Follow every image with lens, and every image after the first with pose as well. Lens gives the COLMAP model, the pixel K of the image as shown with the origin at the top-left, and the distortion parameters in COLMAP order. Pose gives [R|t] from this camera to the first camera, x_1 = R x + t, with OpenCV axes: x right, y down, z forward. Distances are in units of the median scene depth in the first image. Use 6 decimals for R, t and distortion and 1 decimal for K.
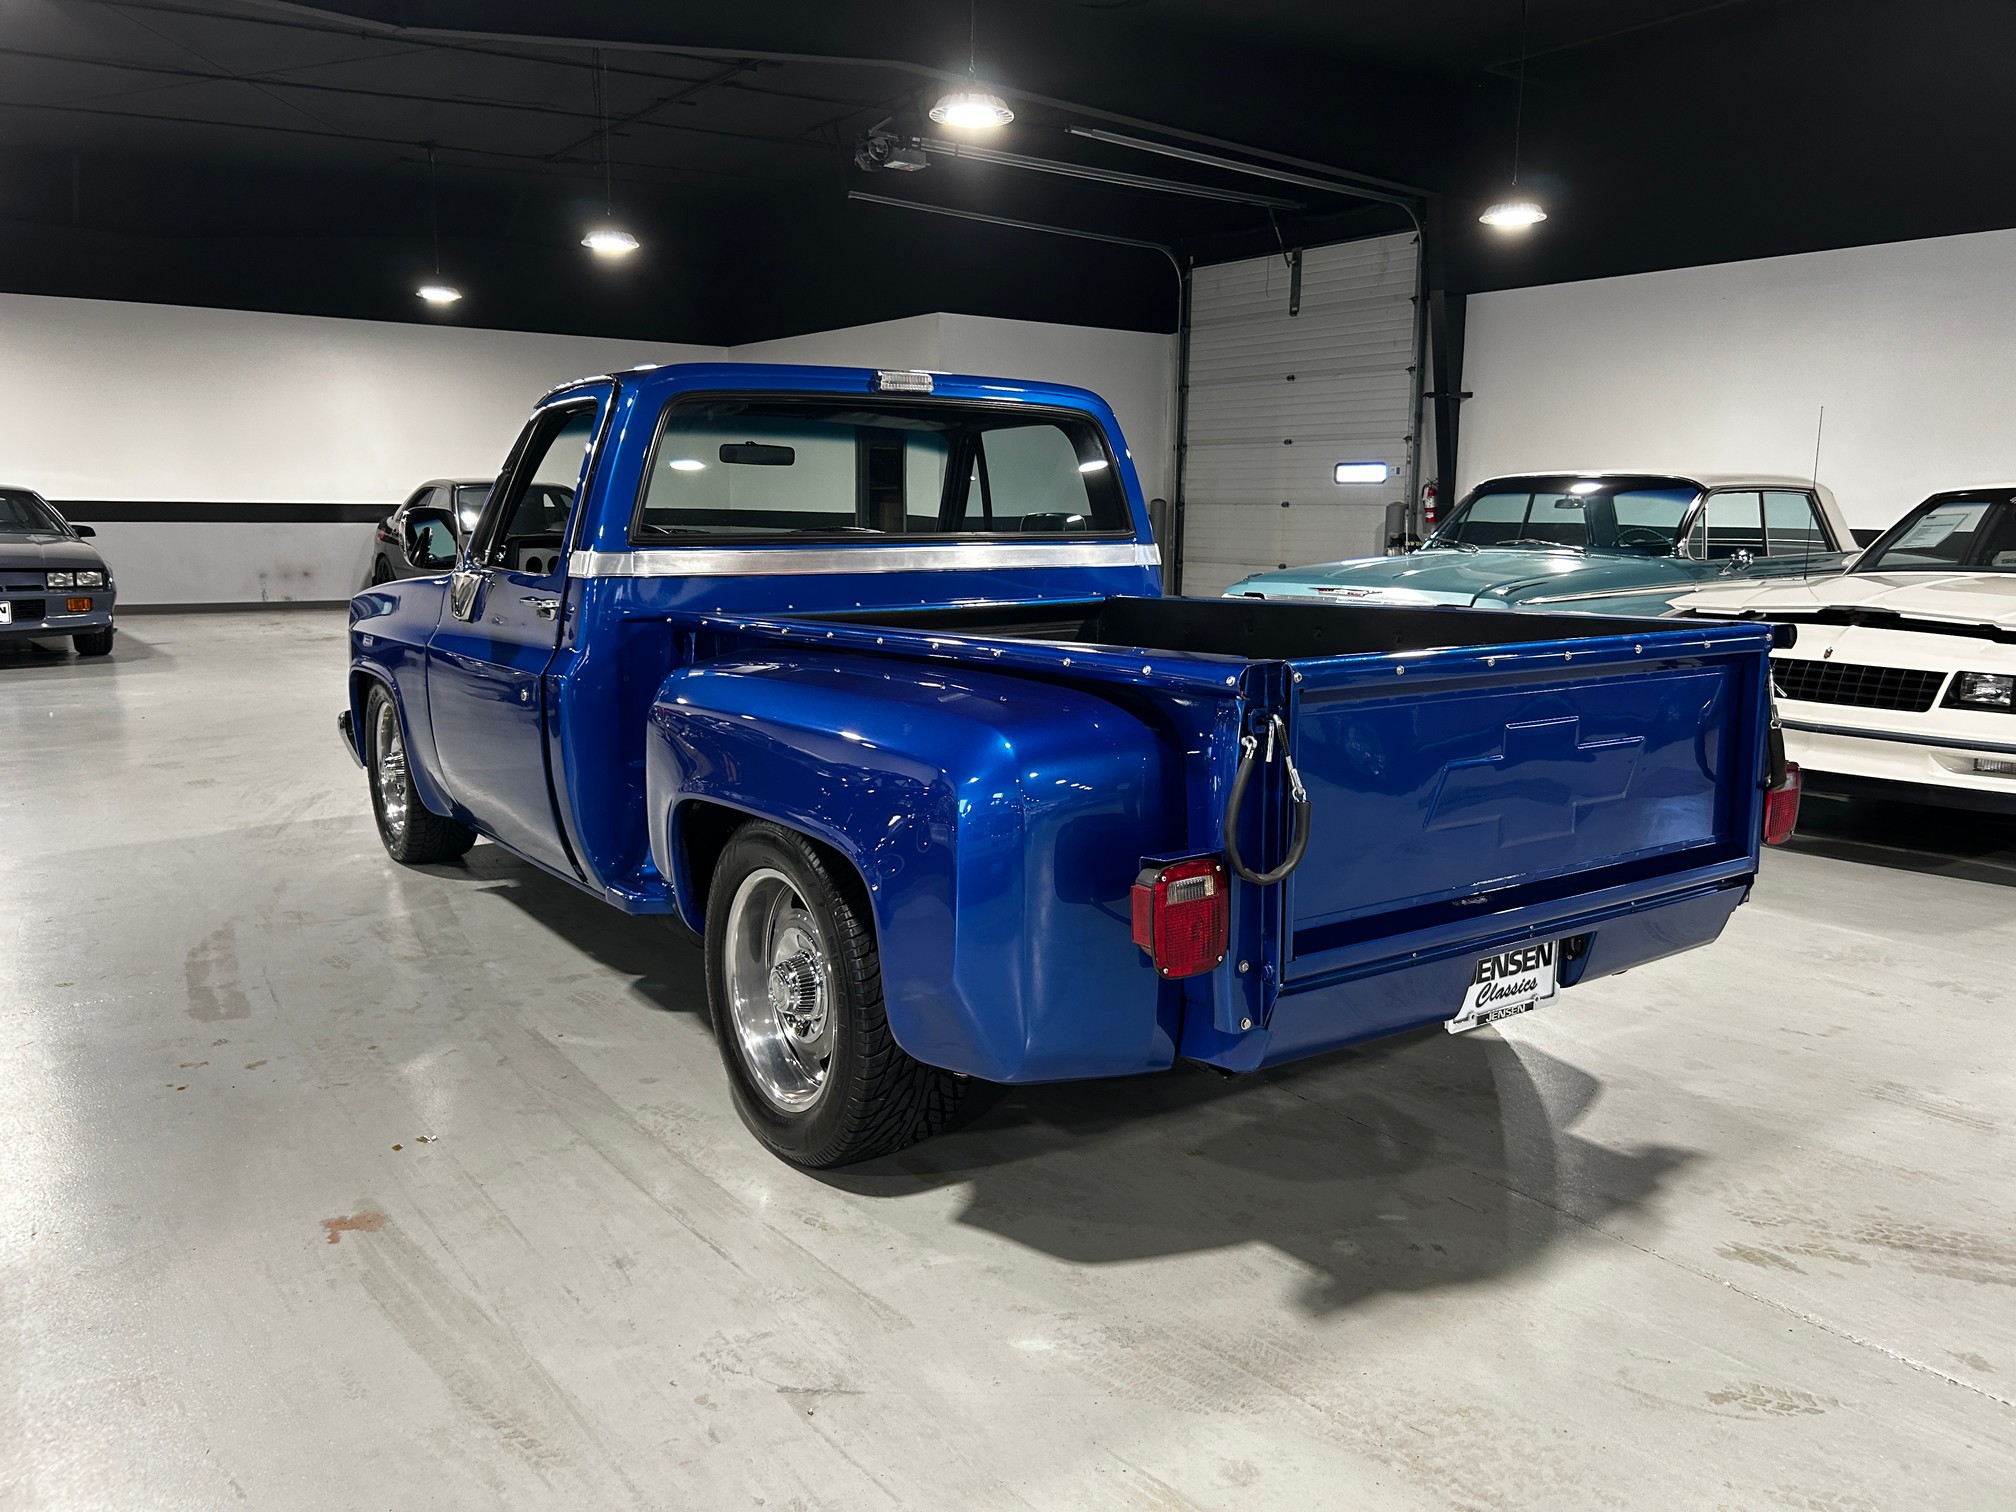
lens RADIAL K [[1542.1, 0, 1014.2], [0, 1542.1, 741.4], [0, 0, 1]] dist [0.052103, -0.056913]
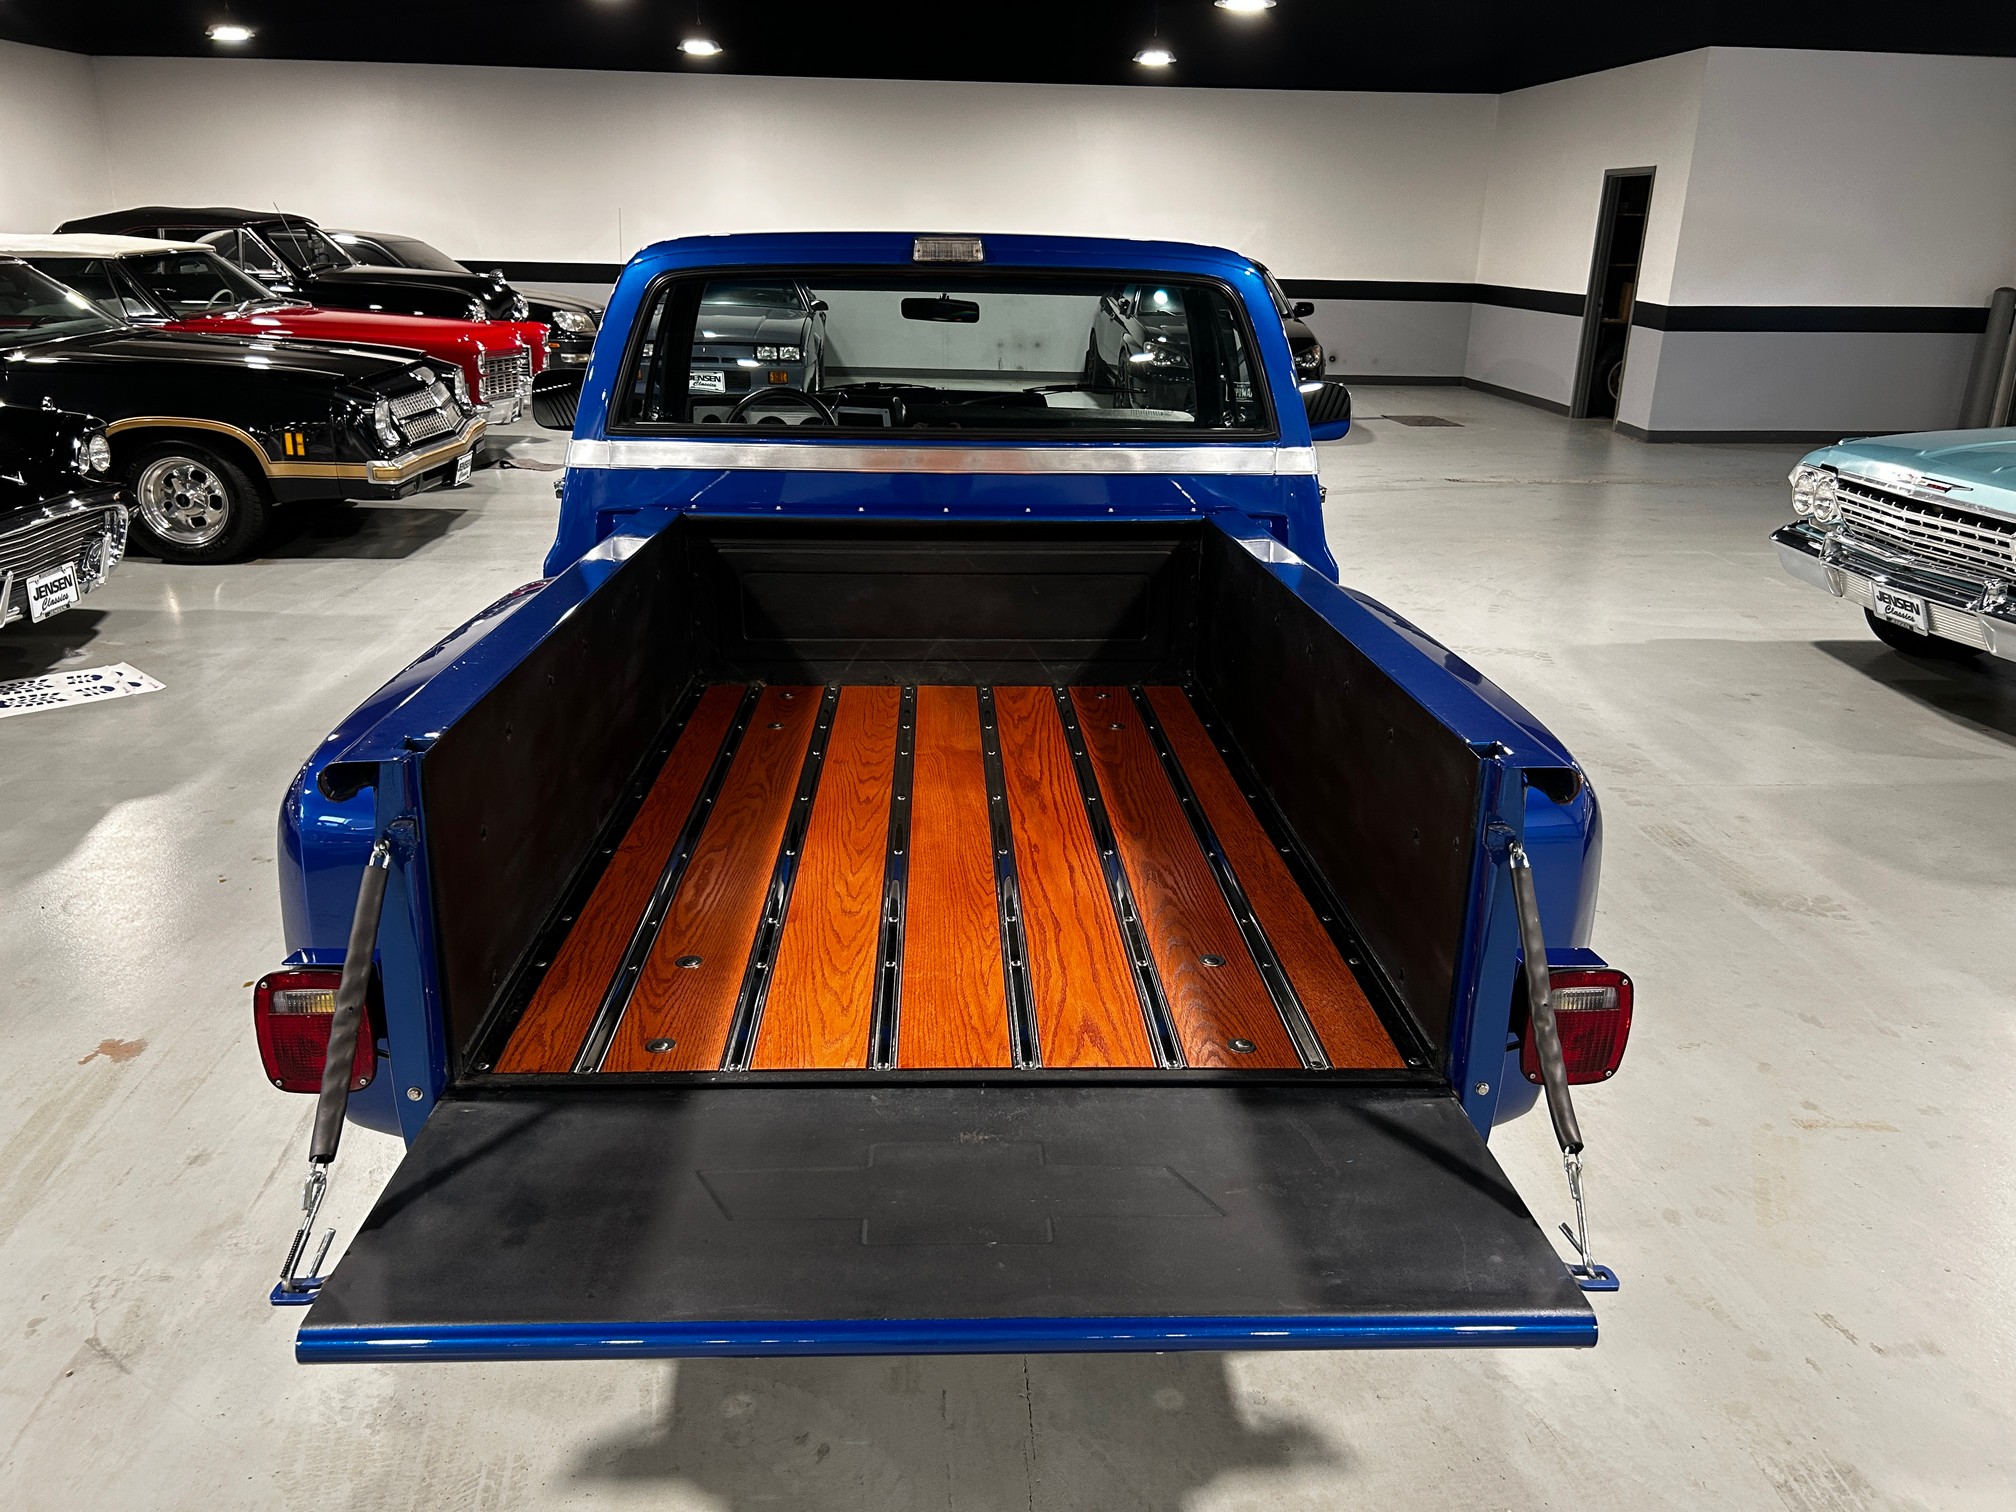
lens RADIAL K [[1542.1, 0, 1002.3], [0, 1542.1, 775.7], [0, 0, 1]] dist [0.052103, -0.056913]
pose [[0.834194, 0.190296, -0.517598, 0.459176], [-0.094562, 0.974035, 0.205705, -0.128796], [0.543303, -0.122653, 0.830529, 0.267799]]
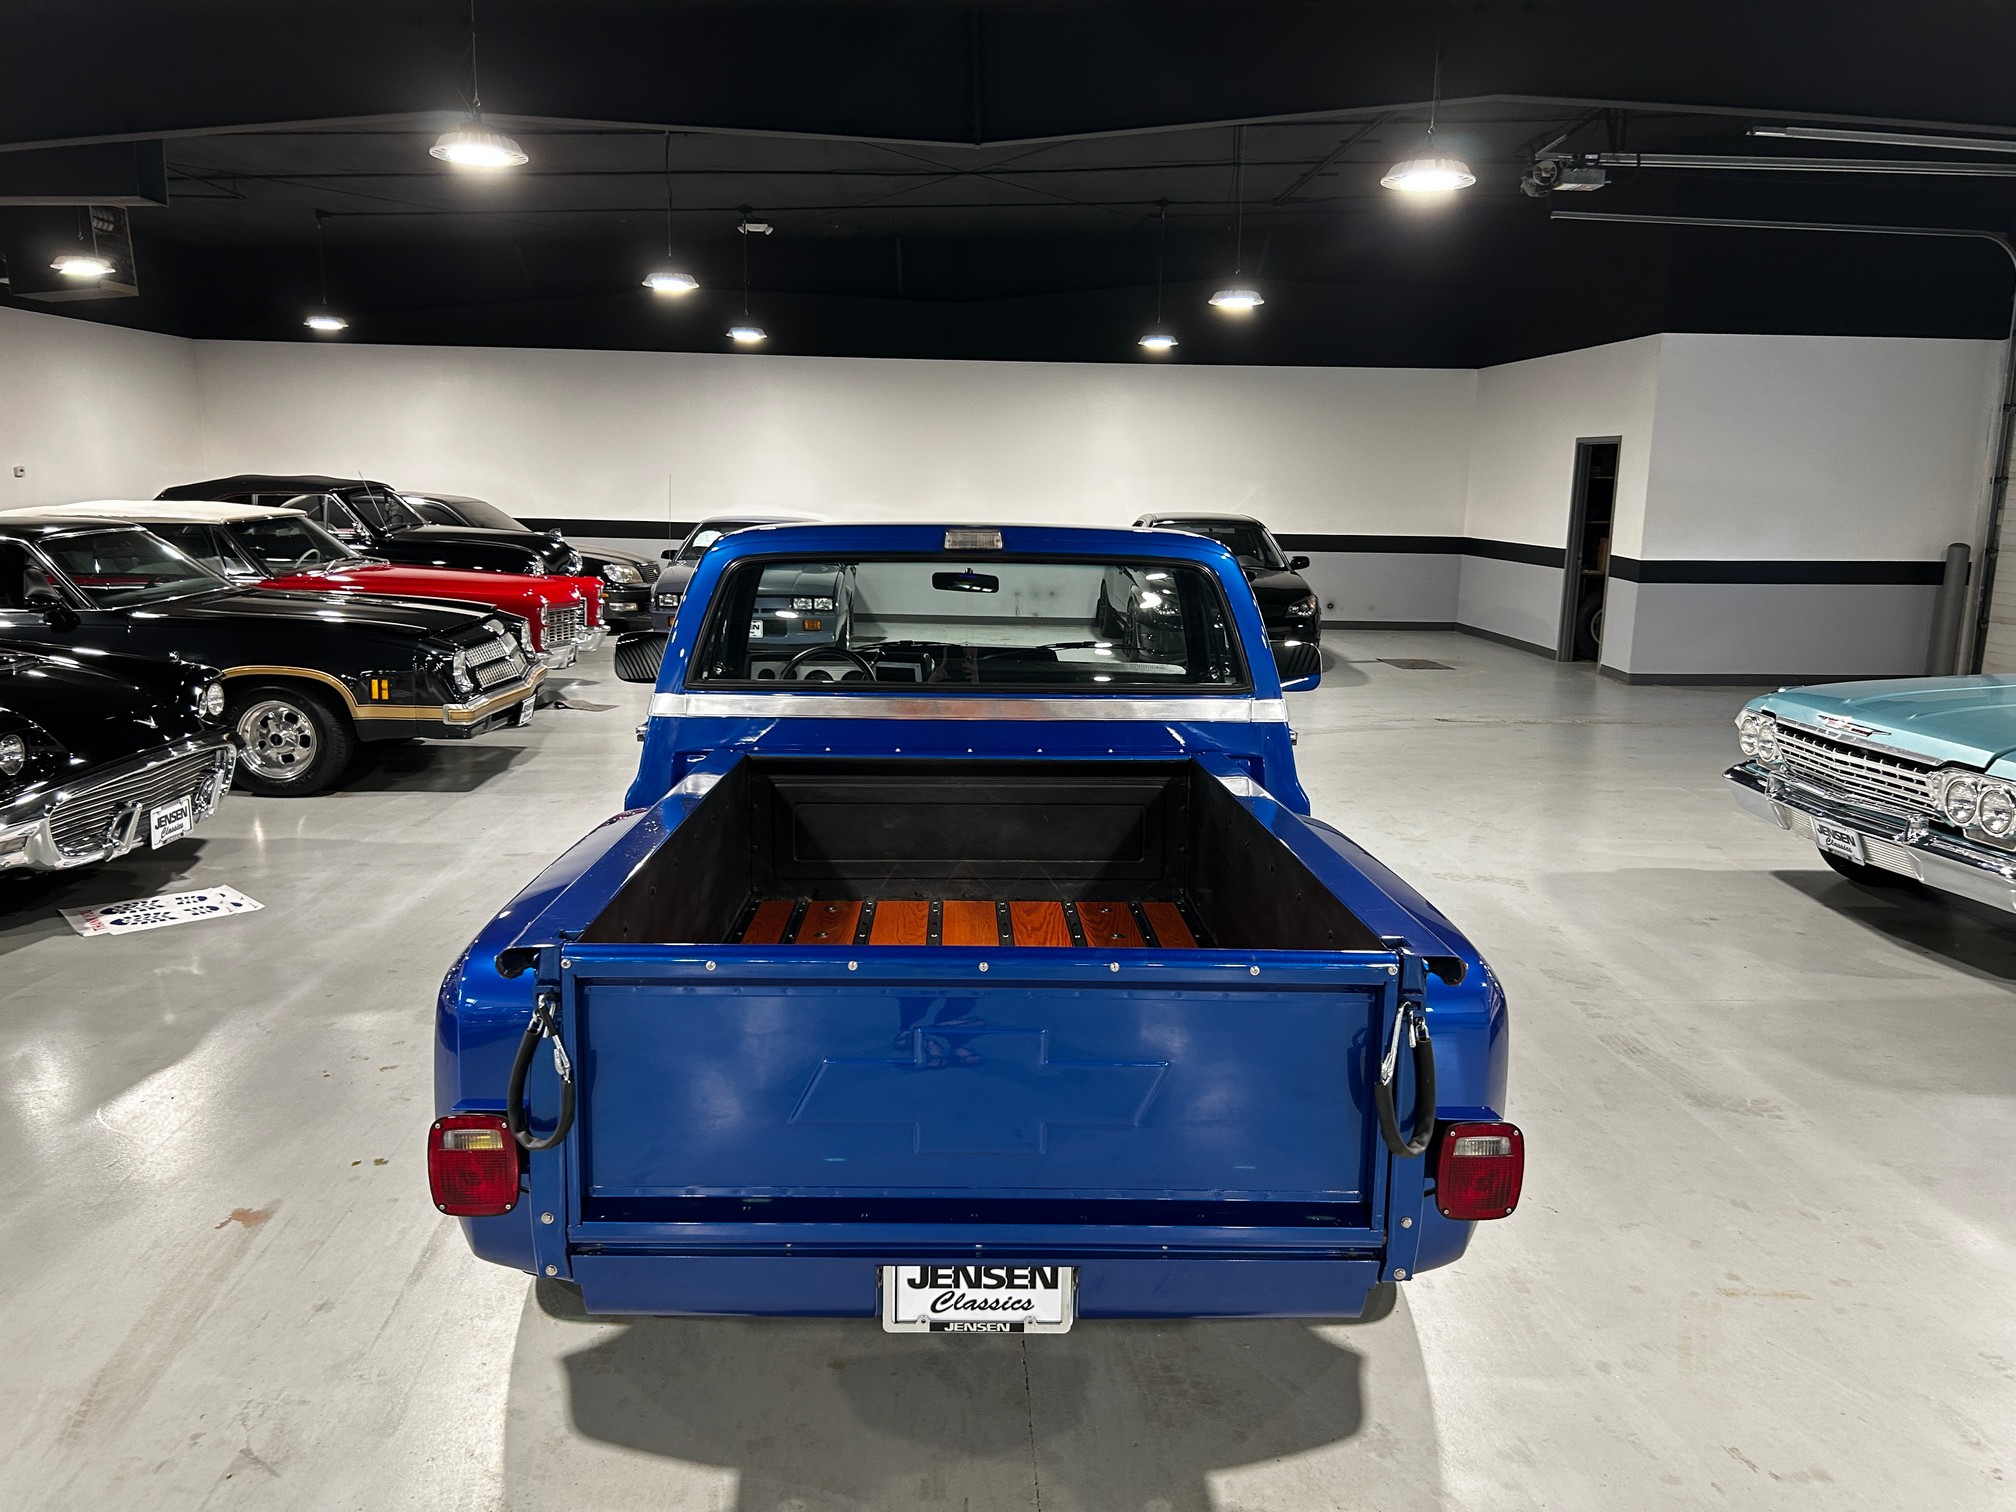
lens RADIAL K [[1542.1, 0, 992.9], [0, 1542.1, 753.2], [0, 0, 1]] dist [0.052103, -0.056913]
pose [[0.824632, 0.104660, -0.555903, 0.535027], [-0.095142, 0.994397, 0.046080, -0.140056], [0.557611, 0.014891, 0.829969, 0.151207]]
